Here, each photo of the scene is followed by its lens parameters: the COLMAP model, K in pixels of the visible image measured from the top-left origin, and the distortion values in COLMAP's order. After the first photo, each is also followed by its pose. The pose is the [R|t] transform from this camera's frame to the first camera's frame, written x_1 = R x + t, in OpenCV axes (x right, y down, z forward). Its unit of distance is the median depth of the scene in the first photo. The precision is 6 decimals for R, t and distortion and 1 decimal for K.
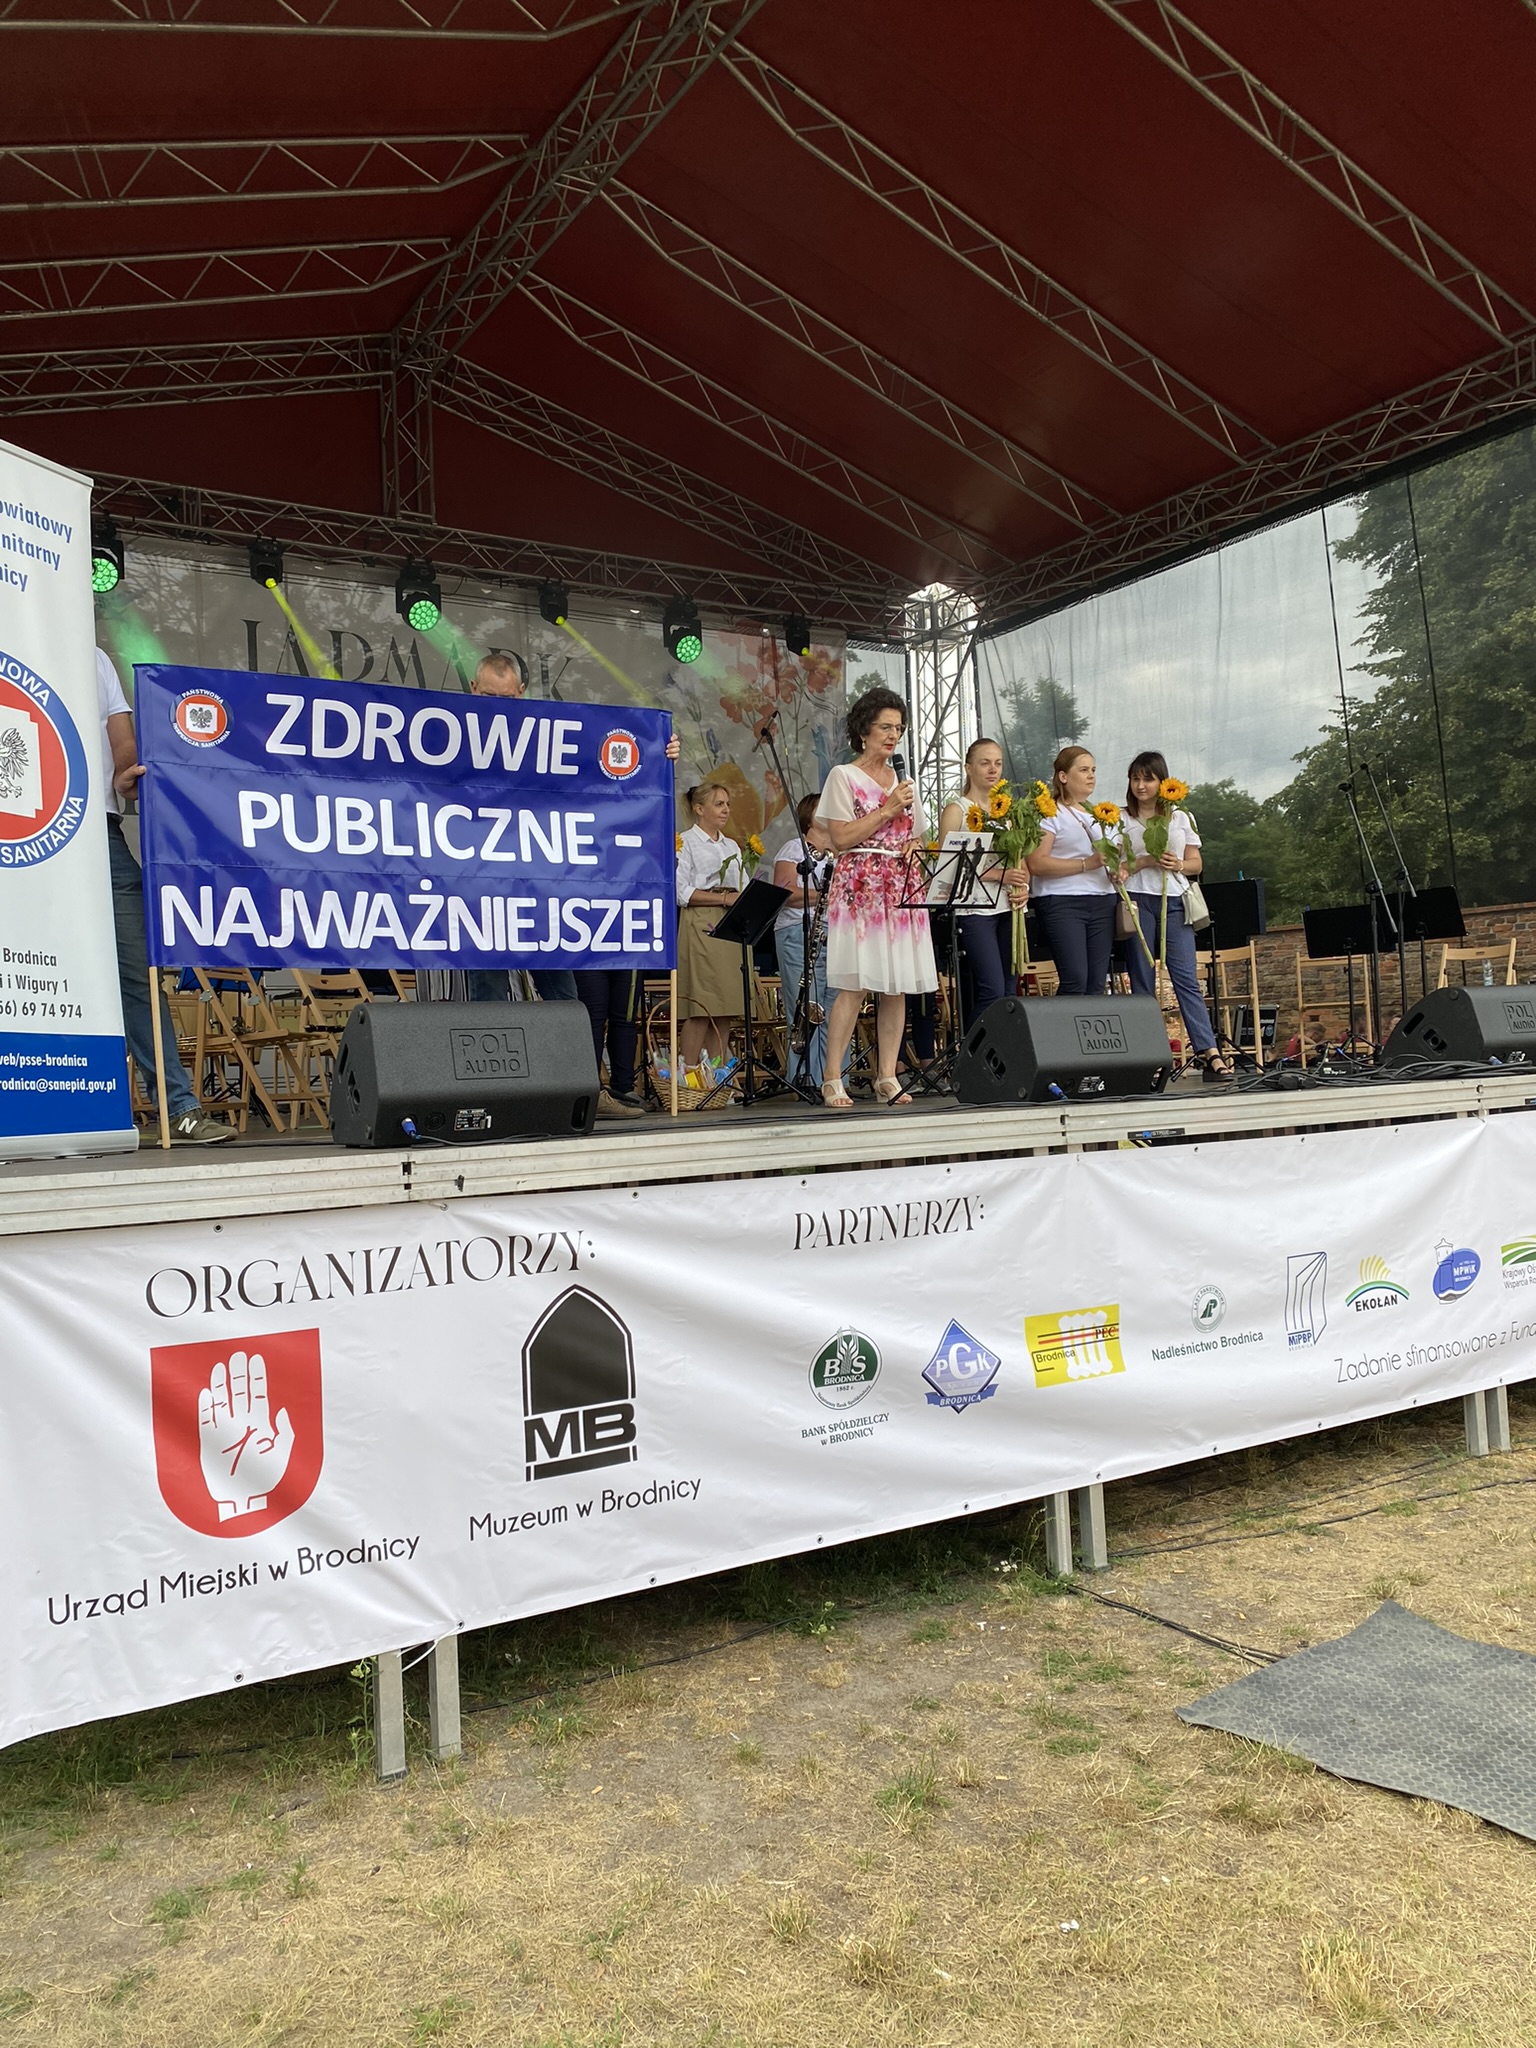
lens RADIAL K [[1558.2, 0, 757.8], [0, 1558.2, 1027.1], [0, 0, 1]] dist [0.025709, -0.065124]
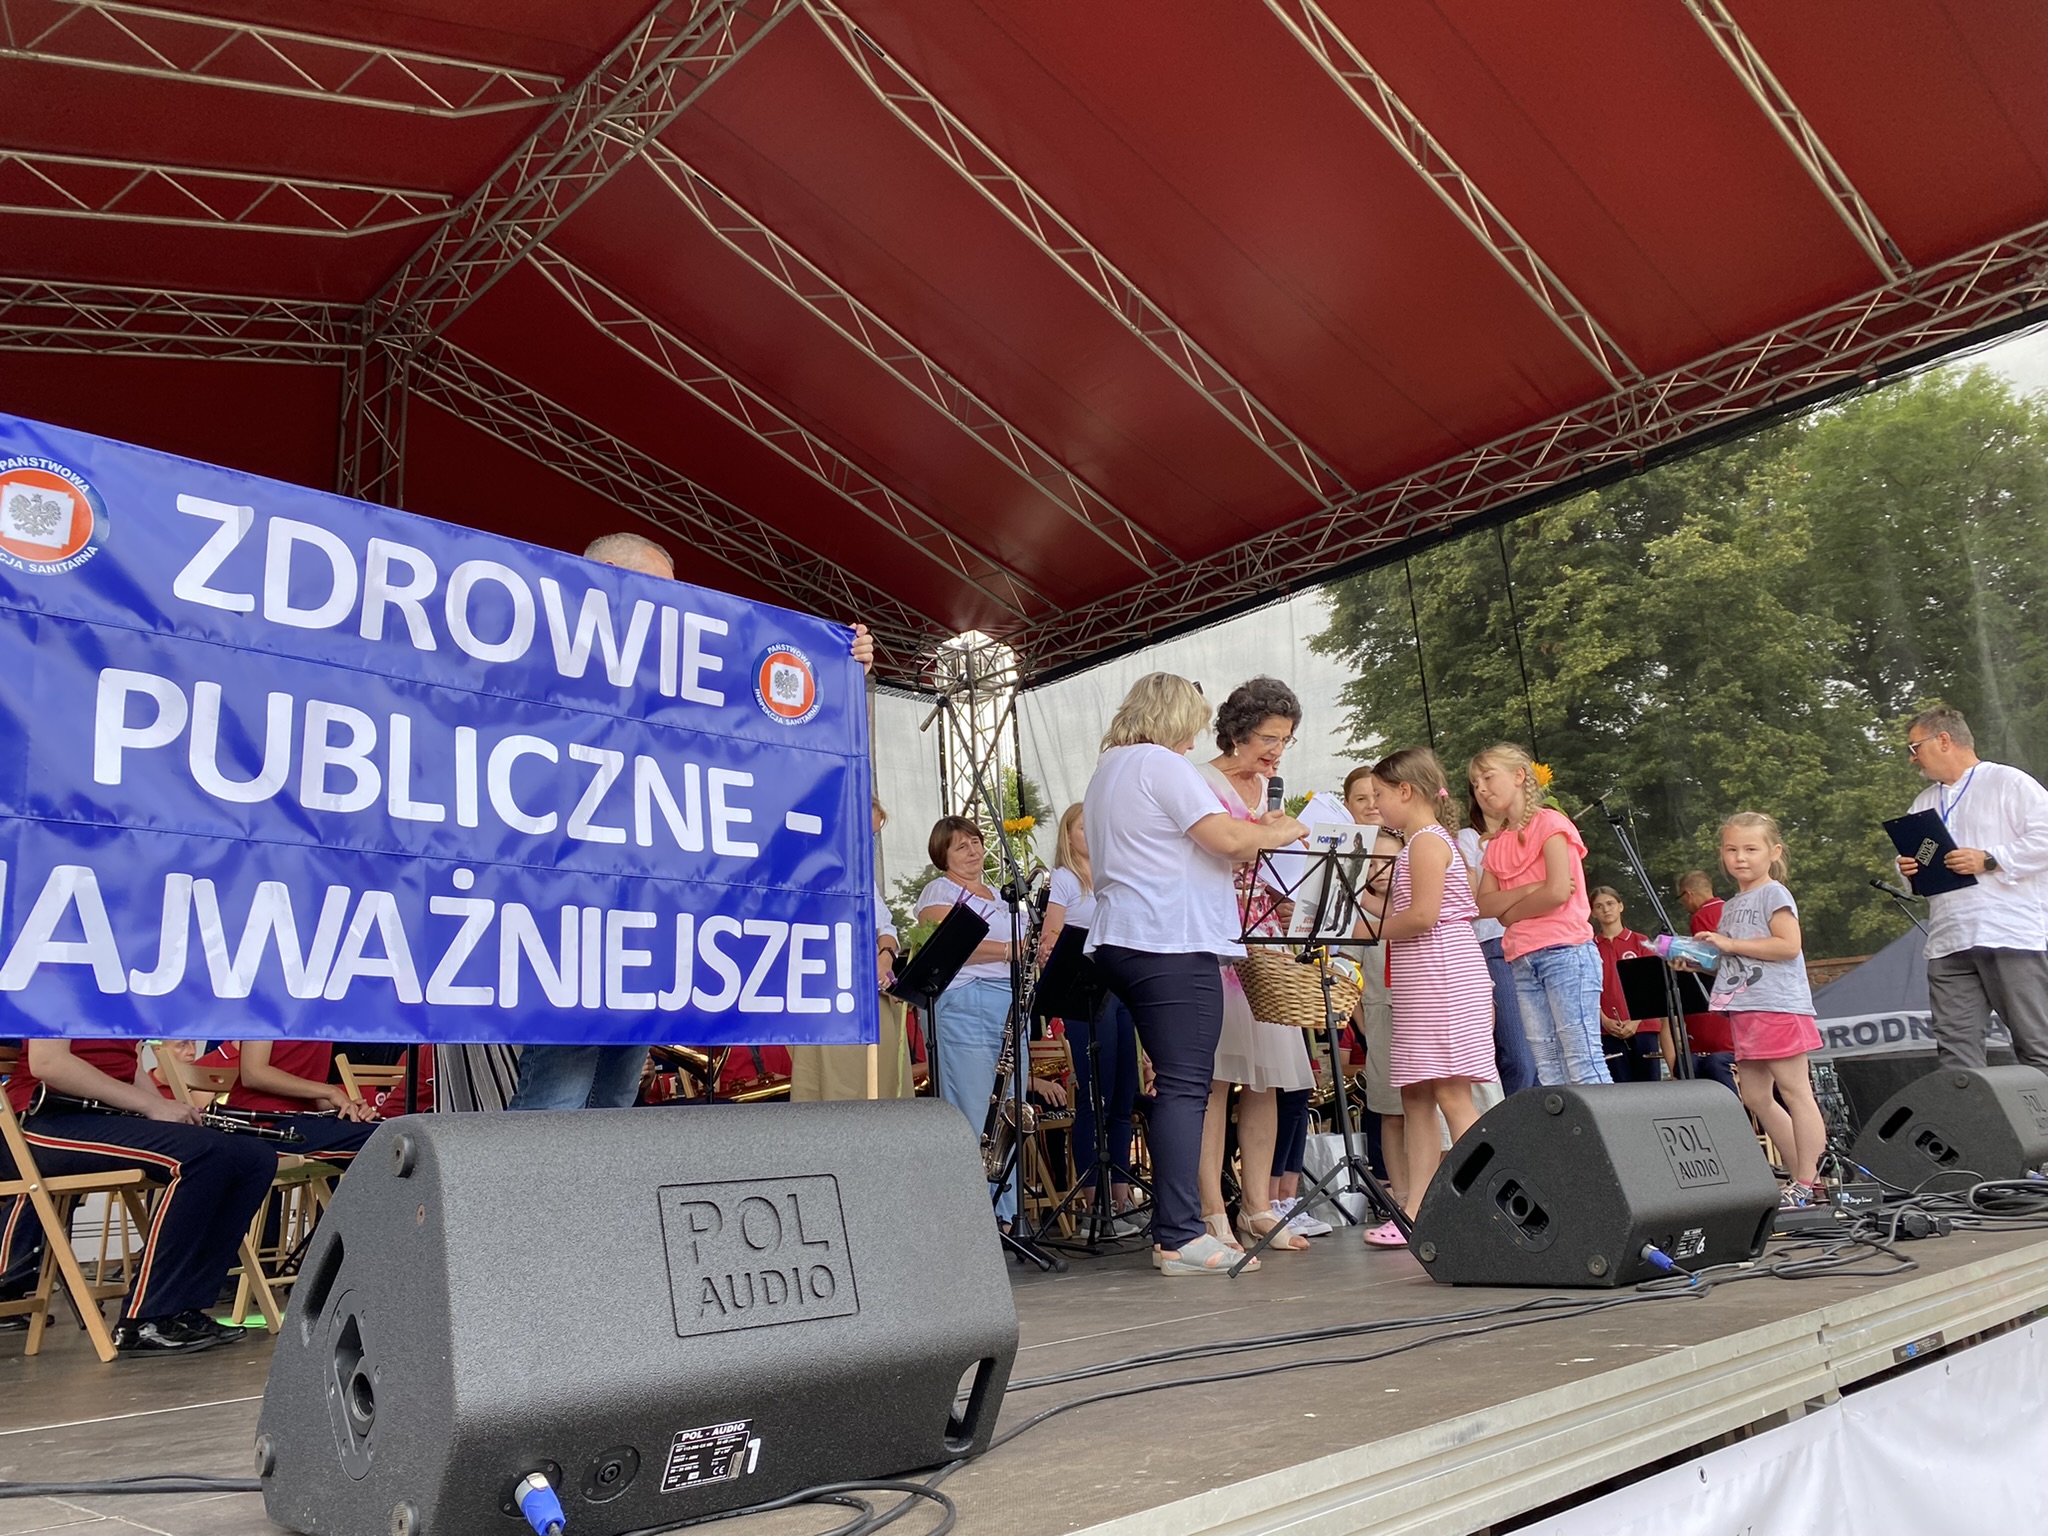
lens RADIAL K [[1558.2, 0, 1044.2], [0, 1558.2, 755.7], [0, 0, 1]] dist [0.025709, -0.065124]
pose [[0.975294, 0.034141, 0.218258, -0.061326], [0.016948, 0.973511, -0.228013, -0.003512], [-0.220261, 0.226079, 0.948880, 0.197667]]
